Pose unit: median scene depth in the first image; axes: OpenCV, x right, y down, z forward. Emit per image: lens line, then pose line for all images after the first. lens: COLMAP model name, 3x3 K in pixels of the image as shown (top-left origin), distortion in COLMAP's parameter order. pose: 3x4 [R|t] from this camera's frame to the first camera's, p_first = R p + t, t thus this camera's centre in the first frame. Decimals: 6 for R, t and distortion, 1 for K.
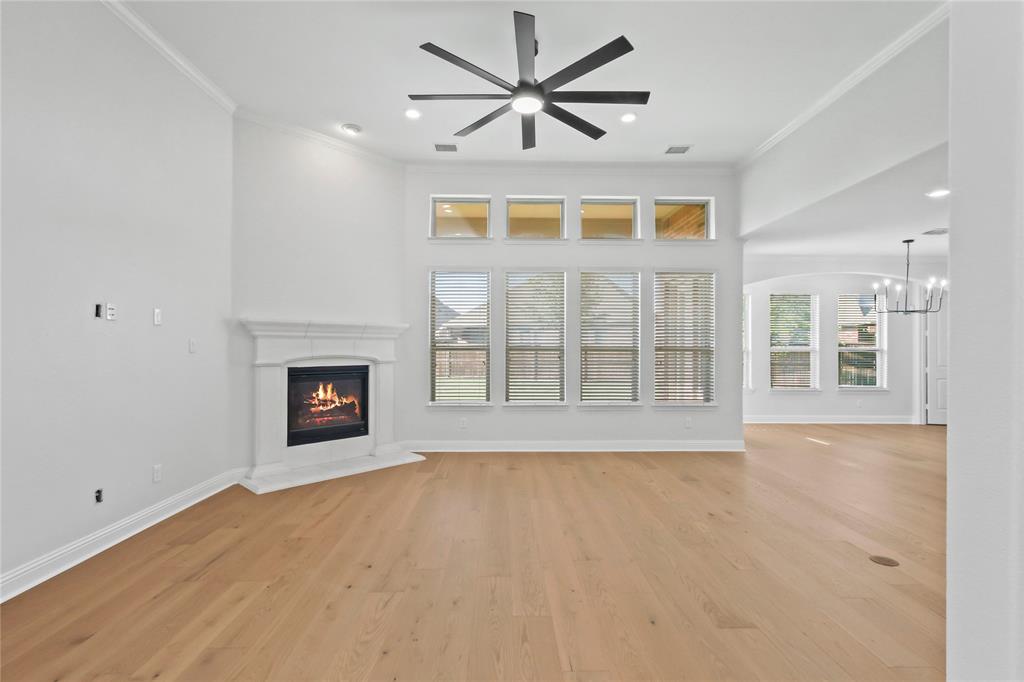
lens RADIAL K [[466.9, 0, 507.4], [0, 466.9, 346.6], [0, 0, 1]] dist [0.011301, -0.000250]
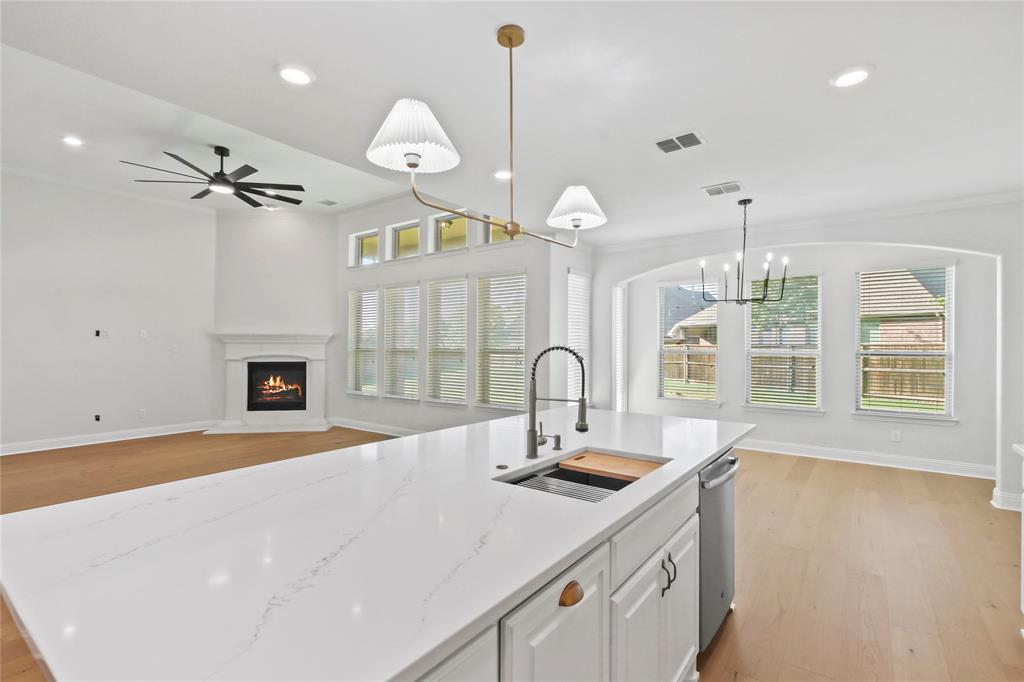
lens RADIAL K [[475.3, 0, 519.2], [0, 475.3, 347.2], [0, 0, 1]] dist [0.009306, -0.003819]
pose [[0.791449, 0.000363, -0.611235, 1.135194], [0.001025, 0.999998, 0.001921, -0.007618], [0.611235, -0.002147, 0.791447, 0.245448]]
